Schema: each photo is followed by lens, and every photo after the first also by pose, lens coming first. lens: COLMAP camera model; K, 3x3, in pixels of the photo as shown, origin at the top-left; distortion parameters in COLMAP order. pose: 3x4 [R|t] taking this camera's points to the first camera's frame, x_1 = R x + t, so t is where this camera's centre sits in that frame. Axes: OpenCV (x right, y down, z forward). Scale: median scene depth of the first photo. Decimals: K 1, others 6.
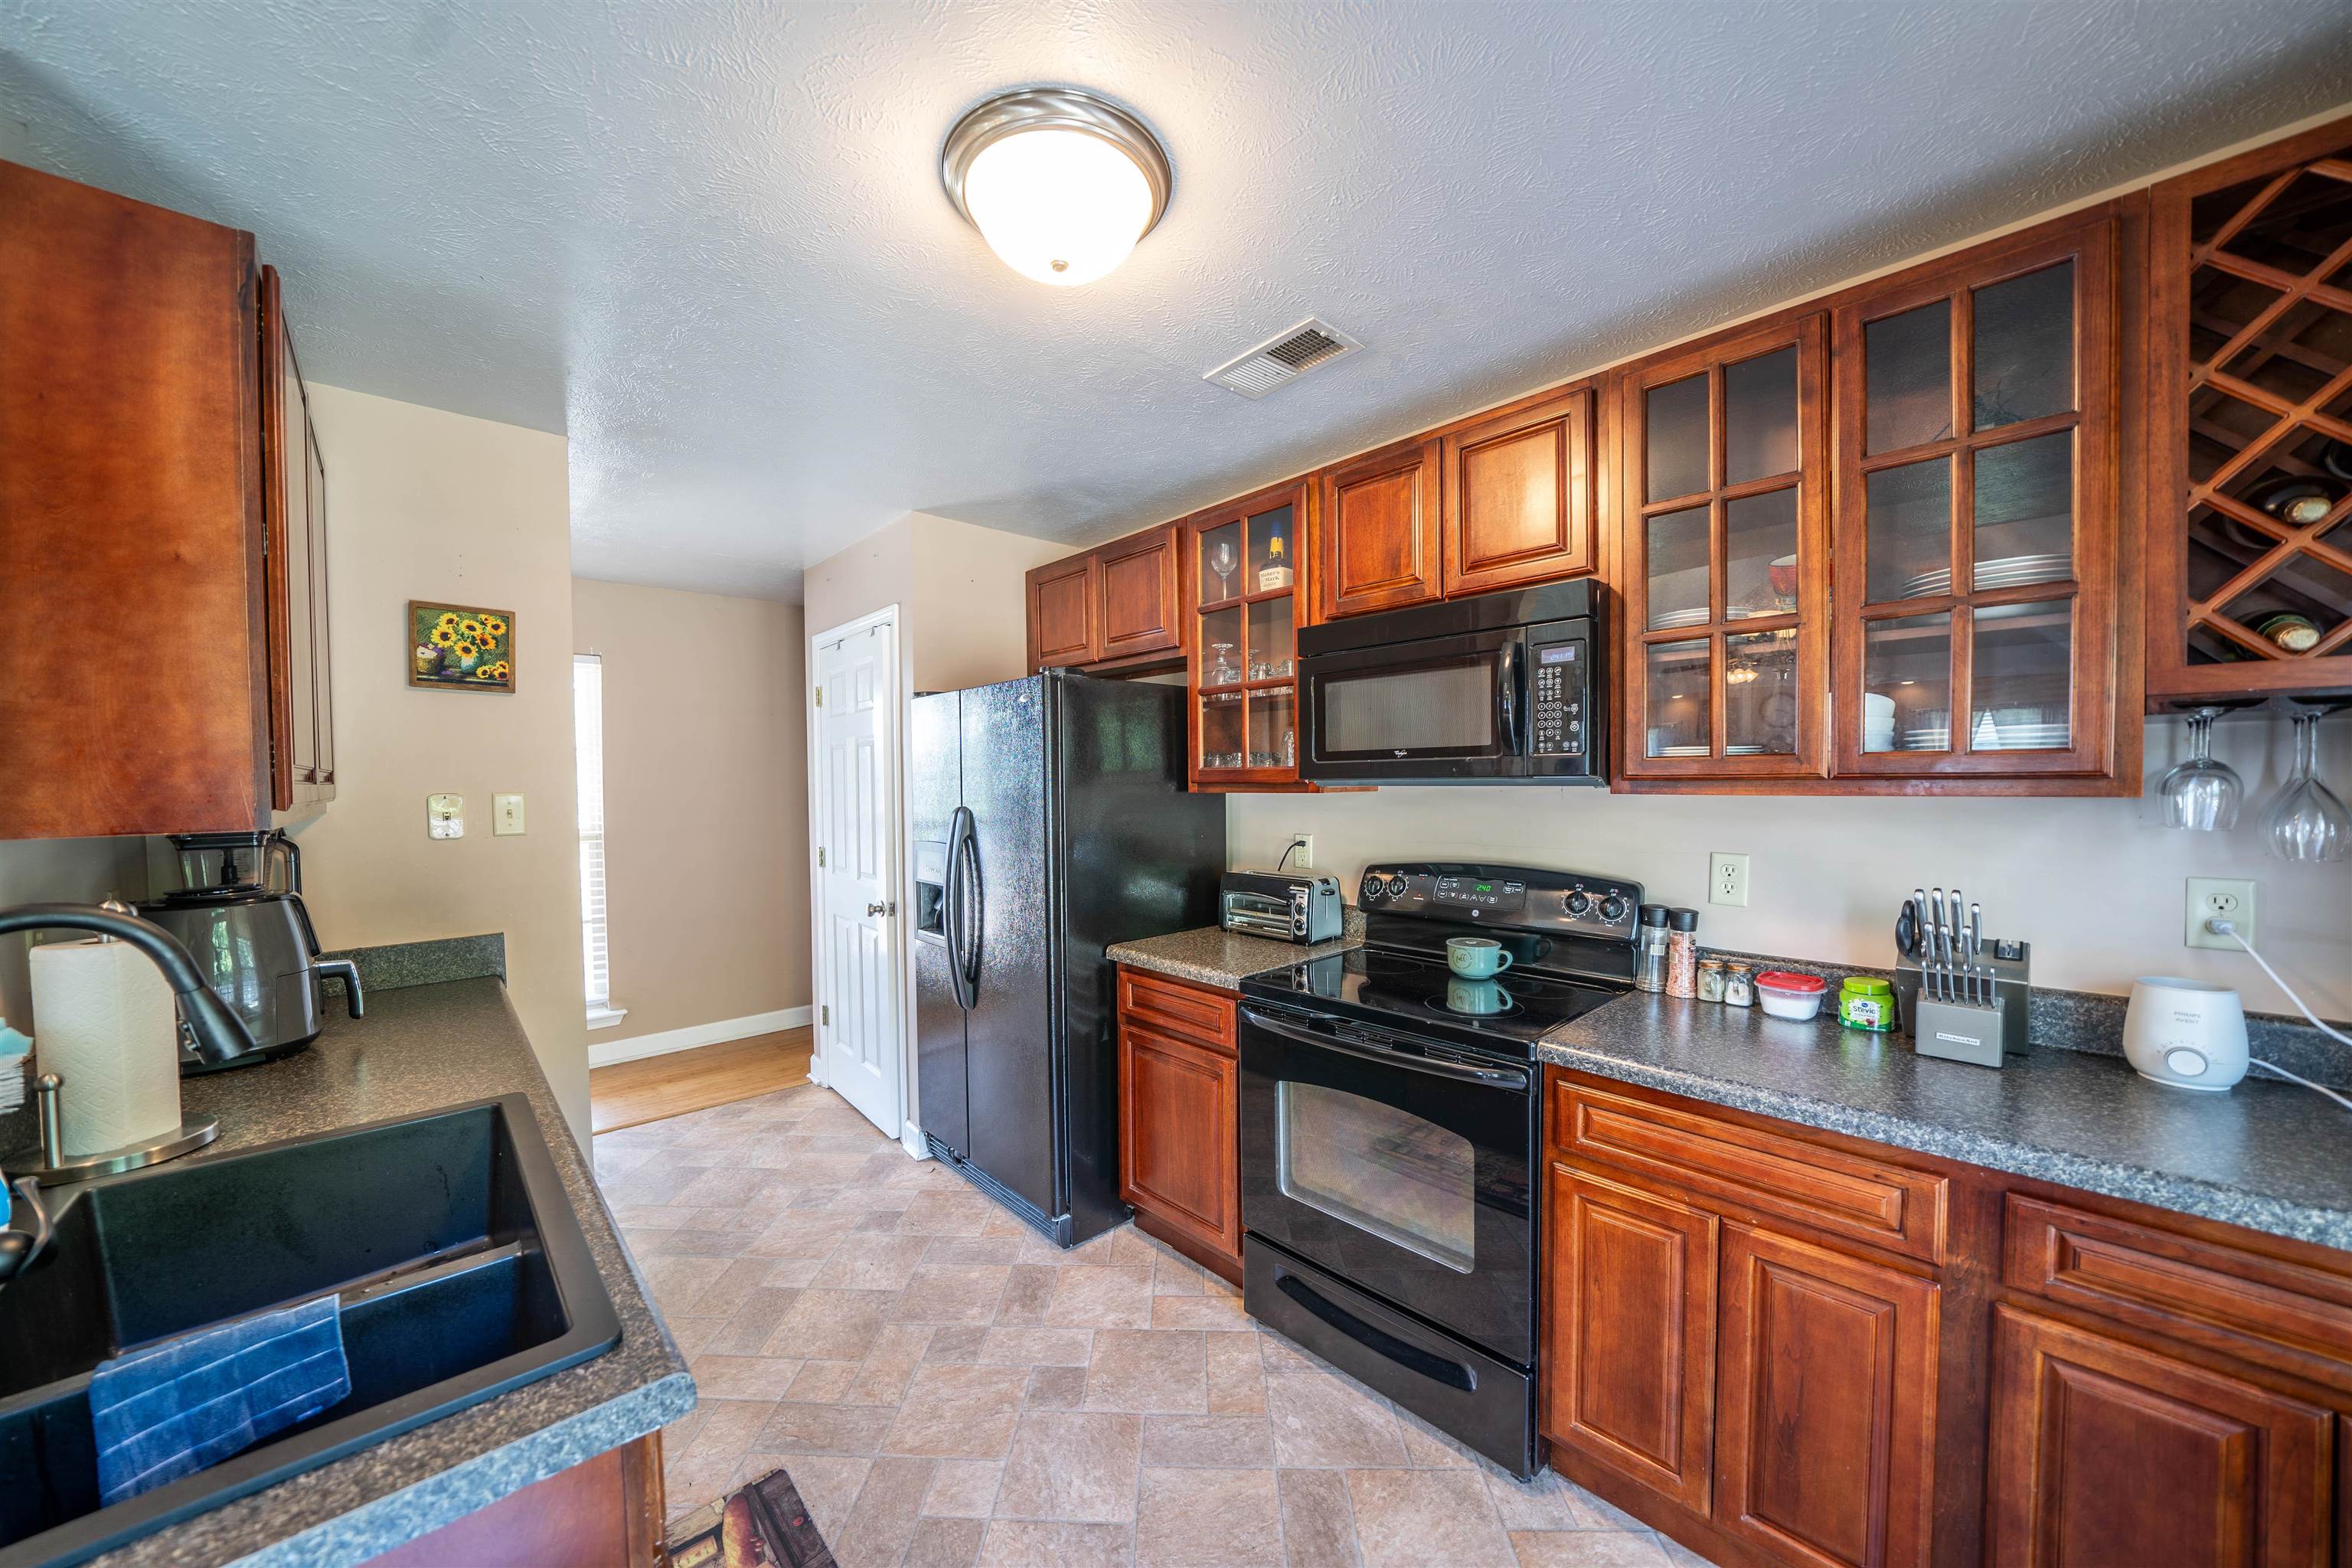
lens RADIAL K [[818.2, 0, 1157.2], [0, 818.2, 806.5], [0, 0, 1]] dist [-0.024051, 0.001816]
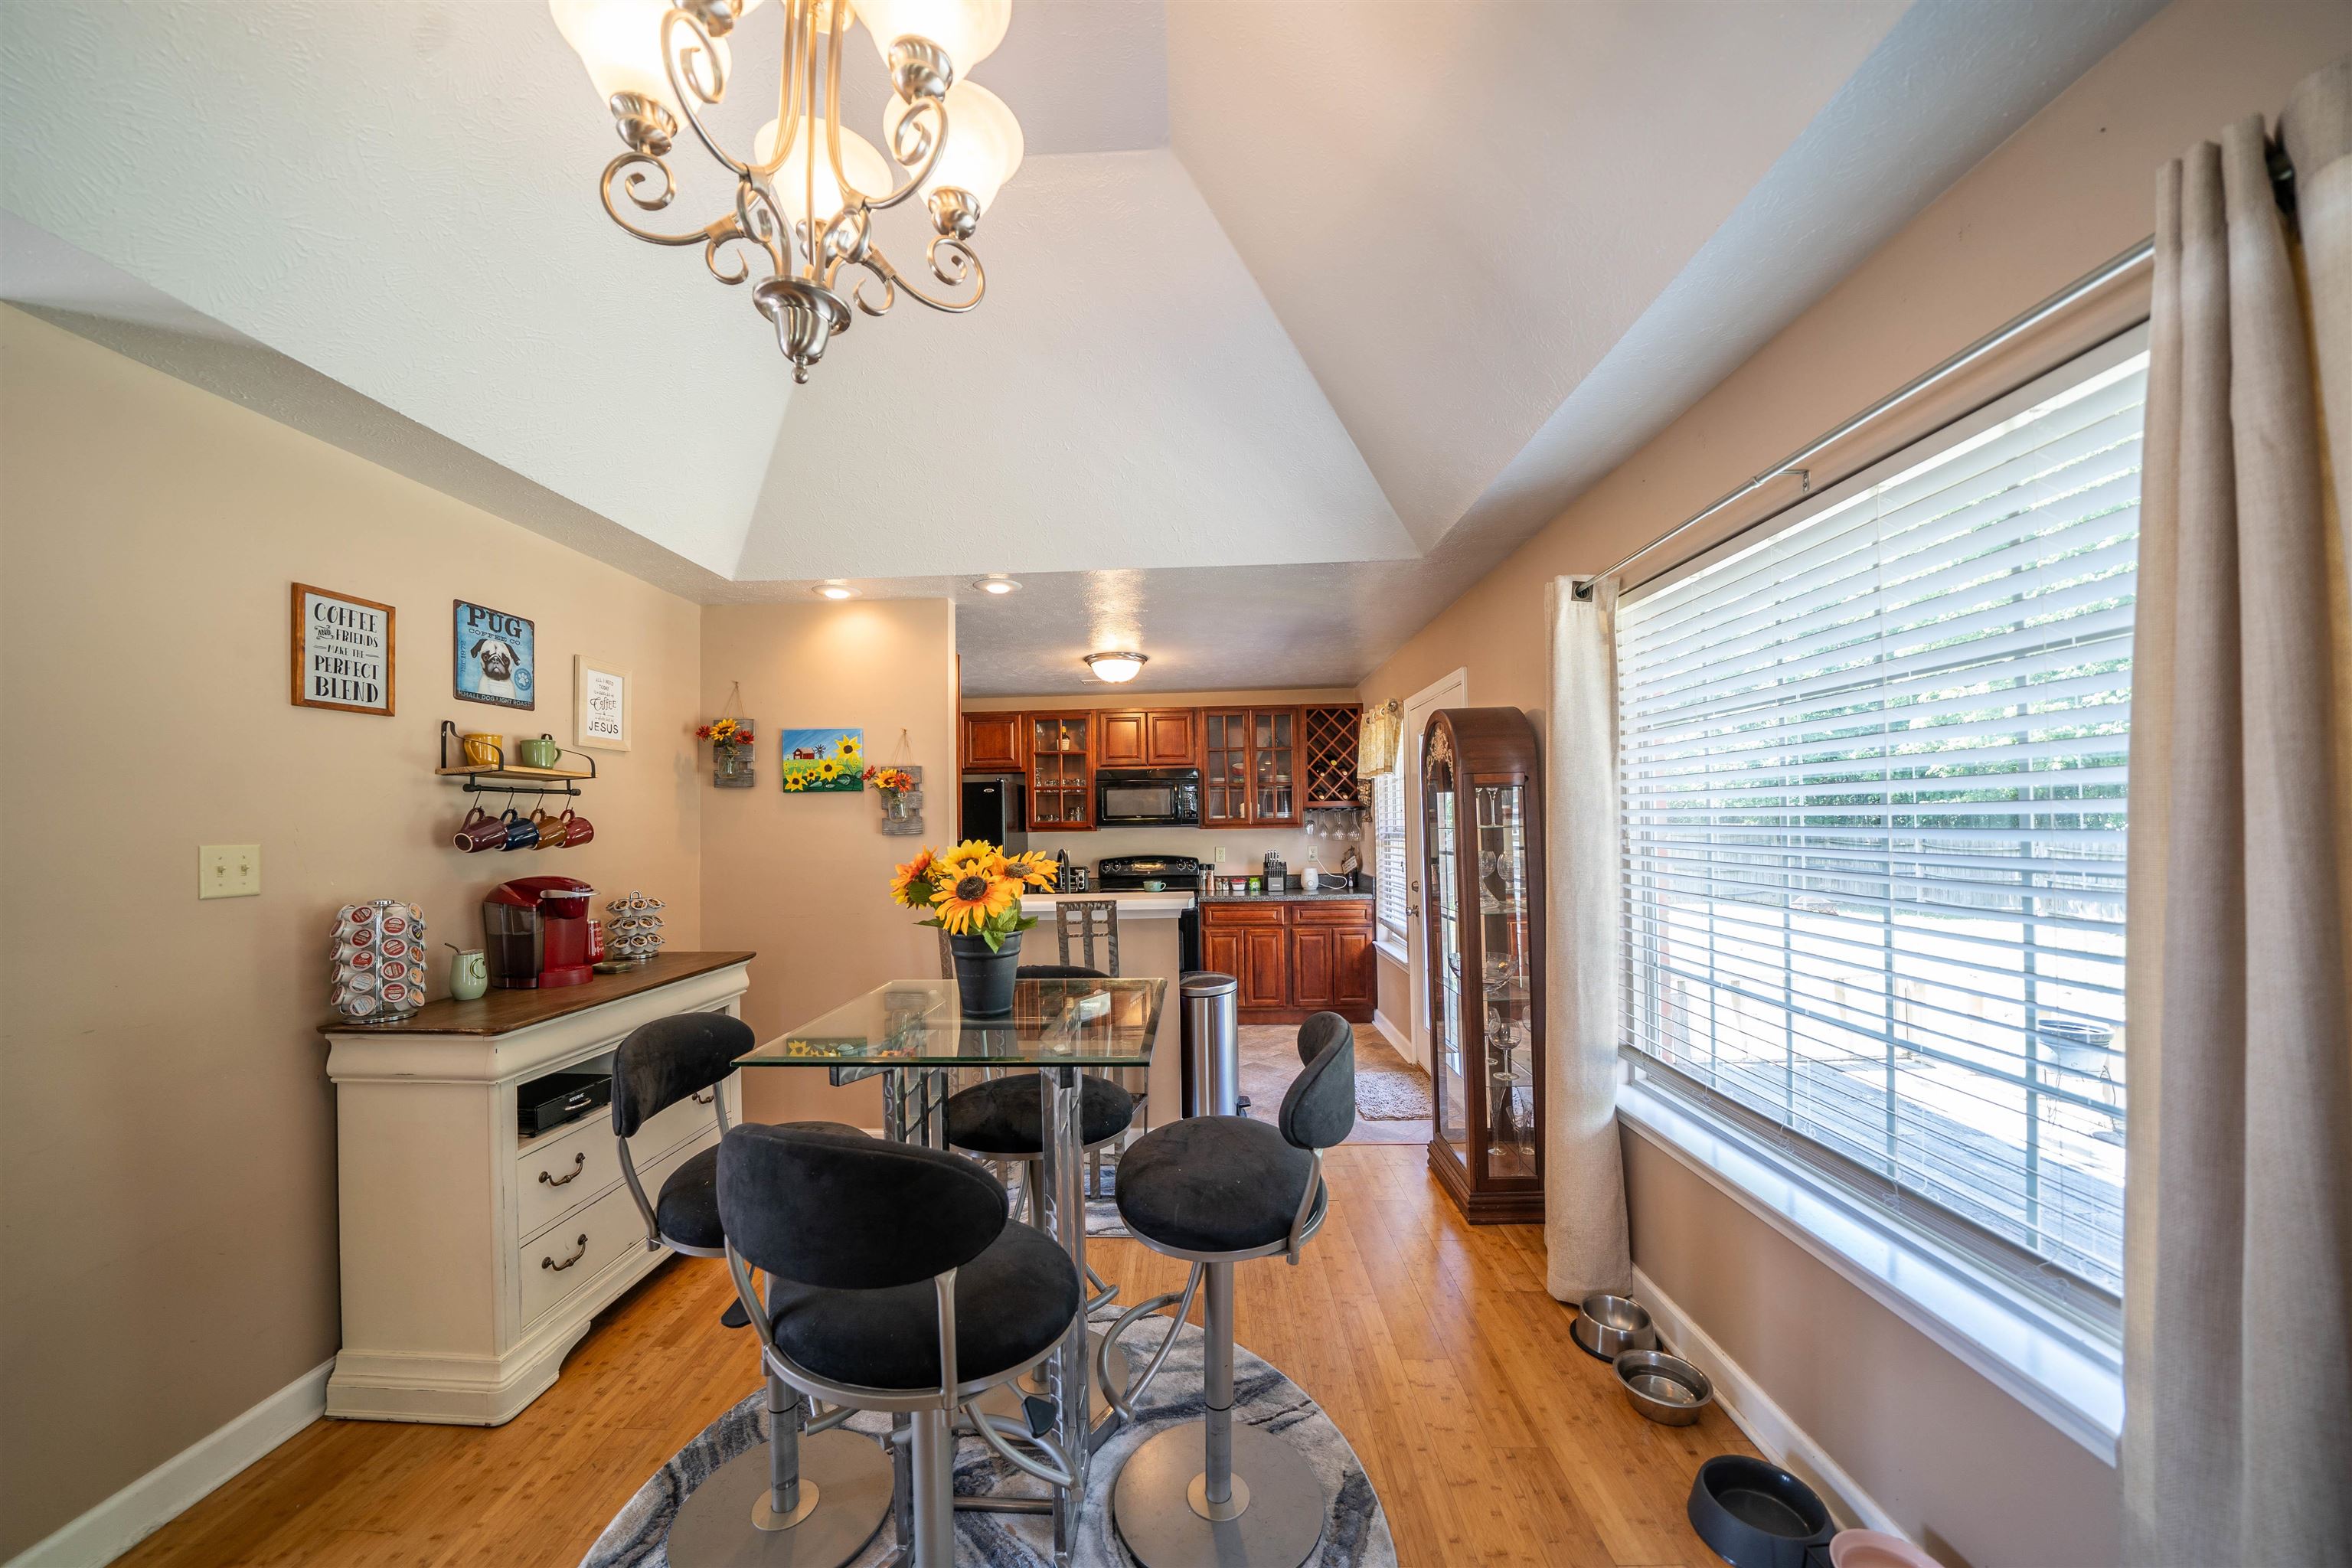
lens RADIAL K [[818.2, 0, 1157.2], [0, 818.2, 806.5], [0, 0, 1]] dist [-0.024051, 0.001816]
pose [[0.704987, 0.016606, 0.709025, -2.453565], [0.030577, 0.998085, -0.053779, 0.084134], [-0.708560, 0.059593, 0.703129, -1.583241]]
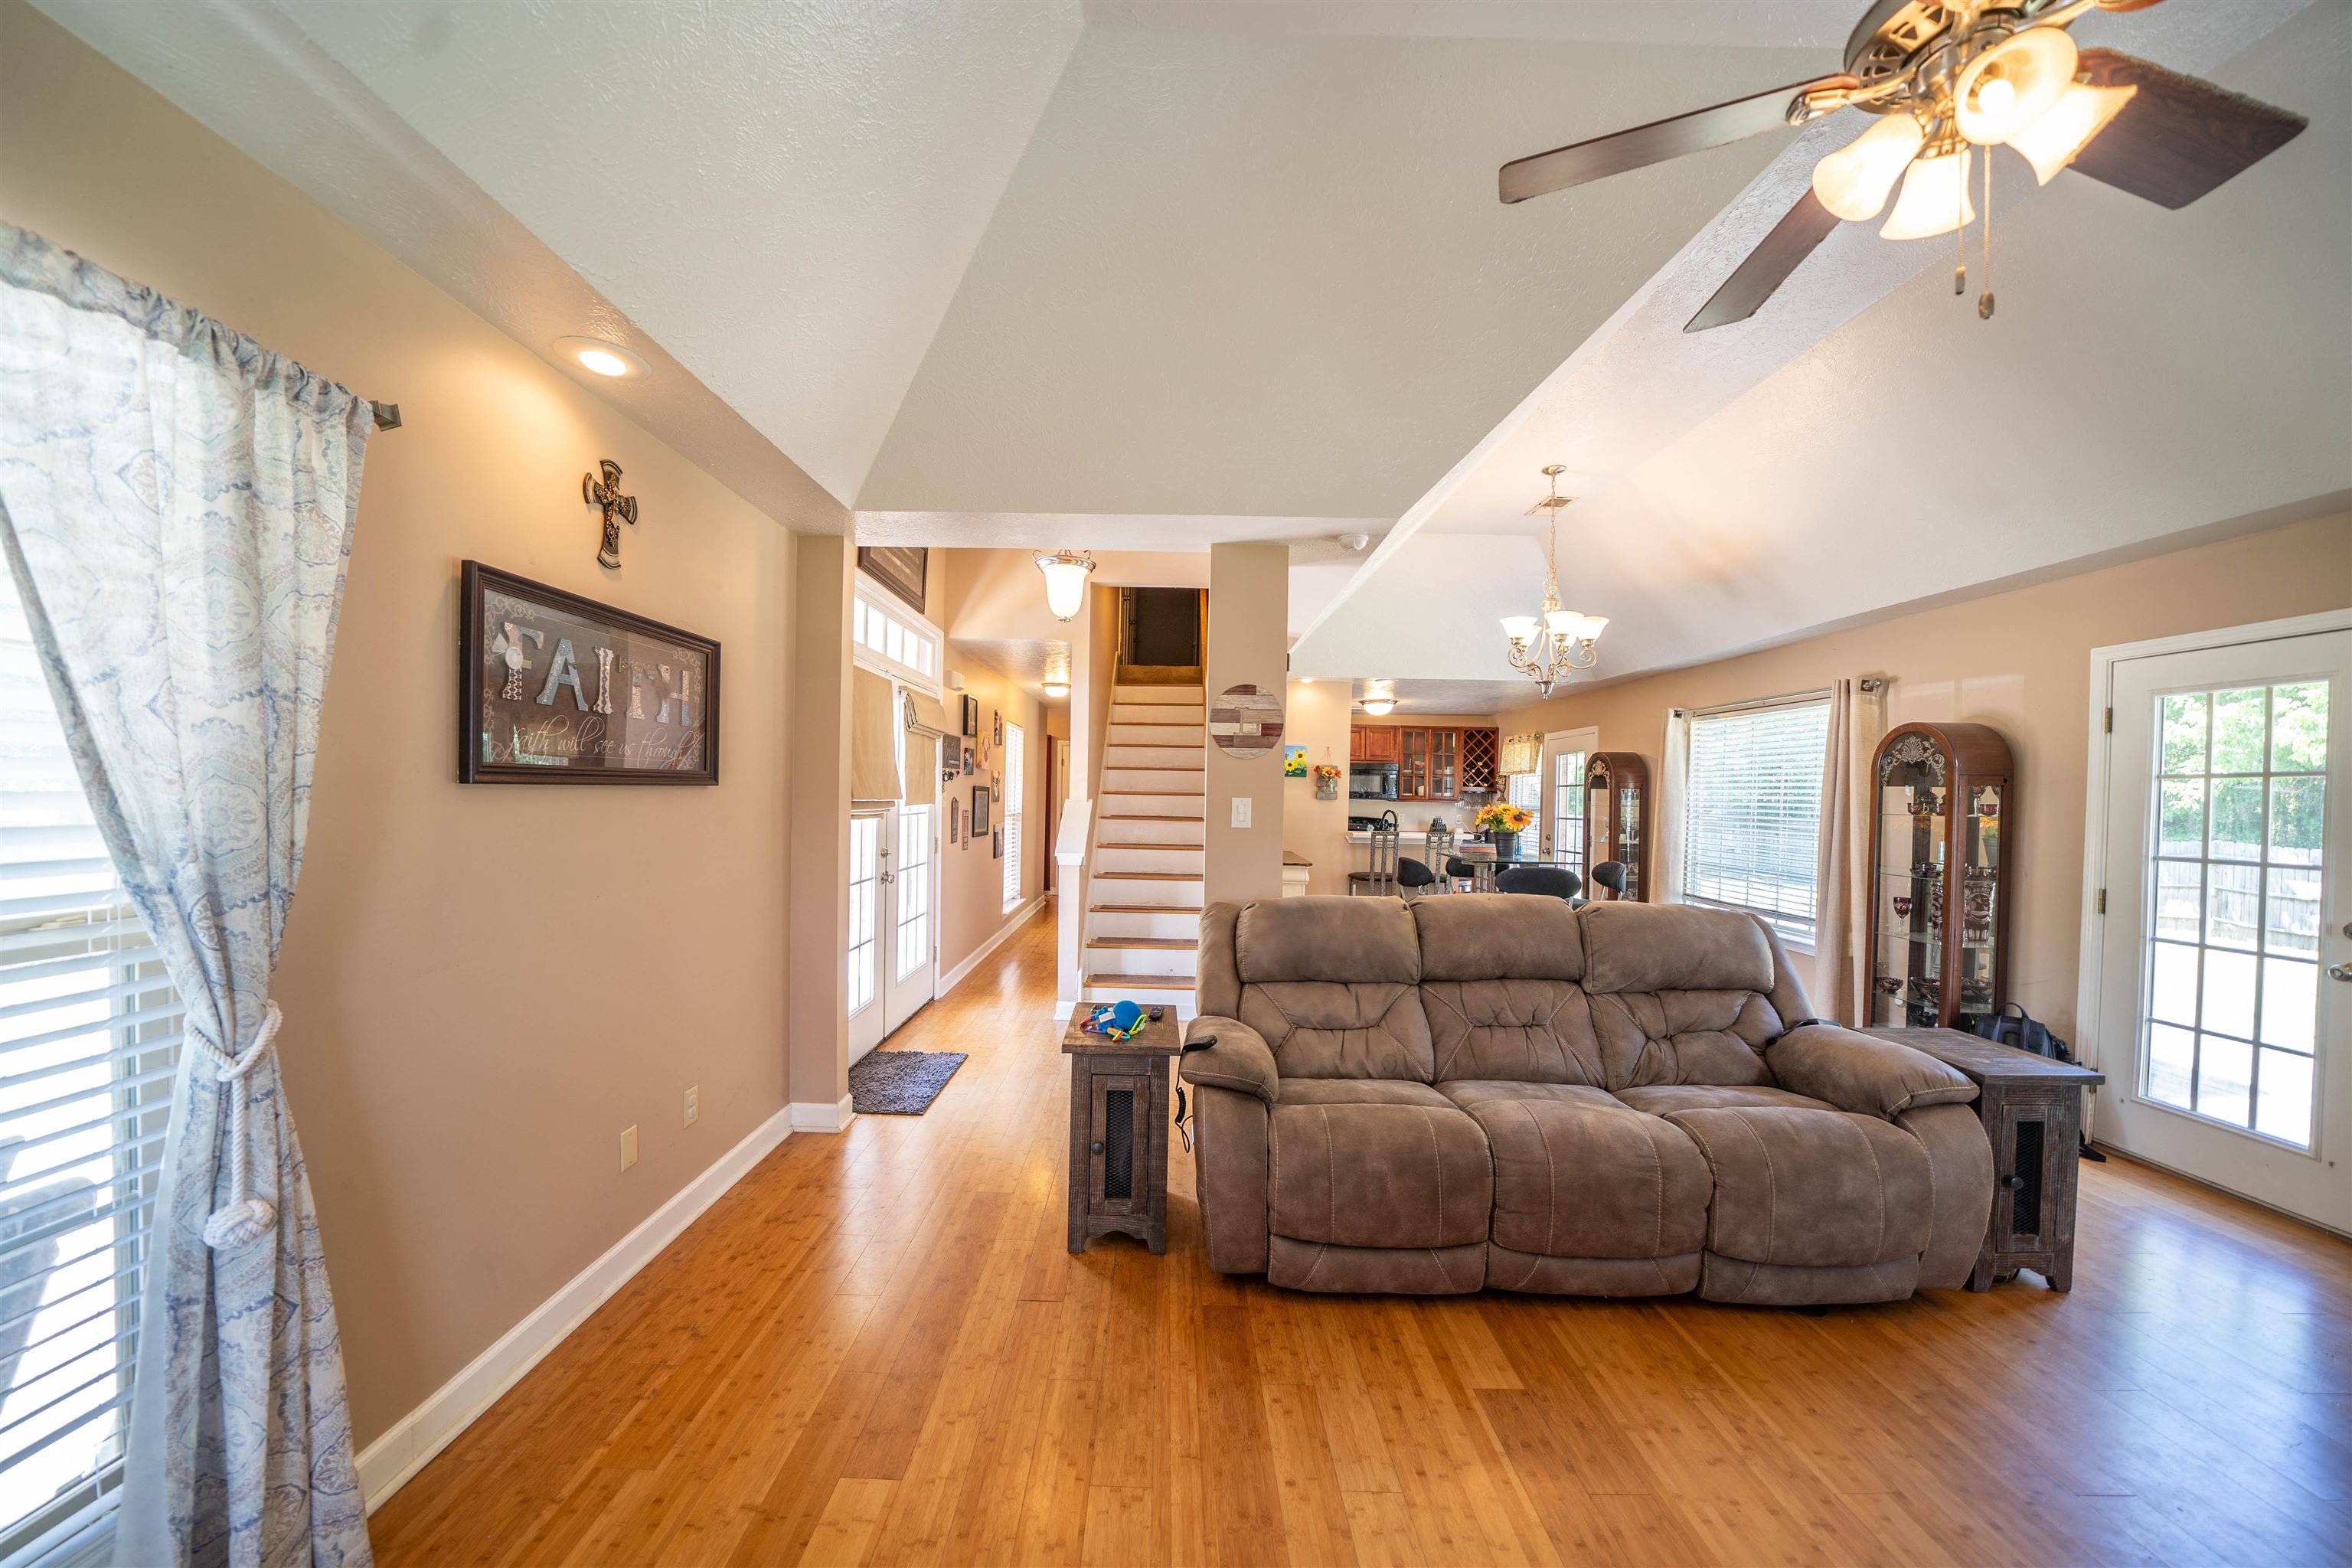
lens RADIAL K [[818.0, 0, 1170.8], [0, 818.0, 796.2], [0, 0, 1]] dist [-0.024782, -0.000017]
pose [[0.667958, 0.020817, 0.743908, -5.619089], [0.000975, 0.999583, -0.028847, 0.129700], [-0.744198, 0.019994, 0.667660, -1.907527]]
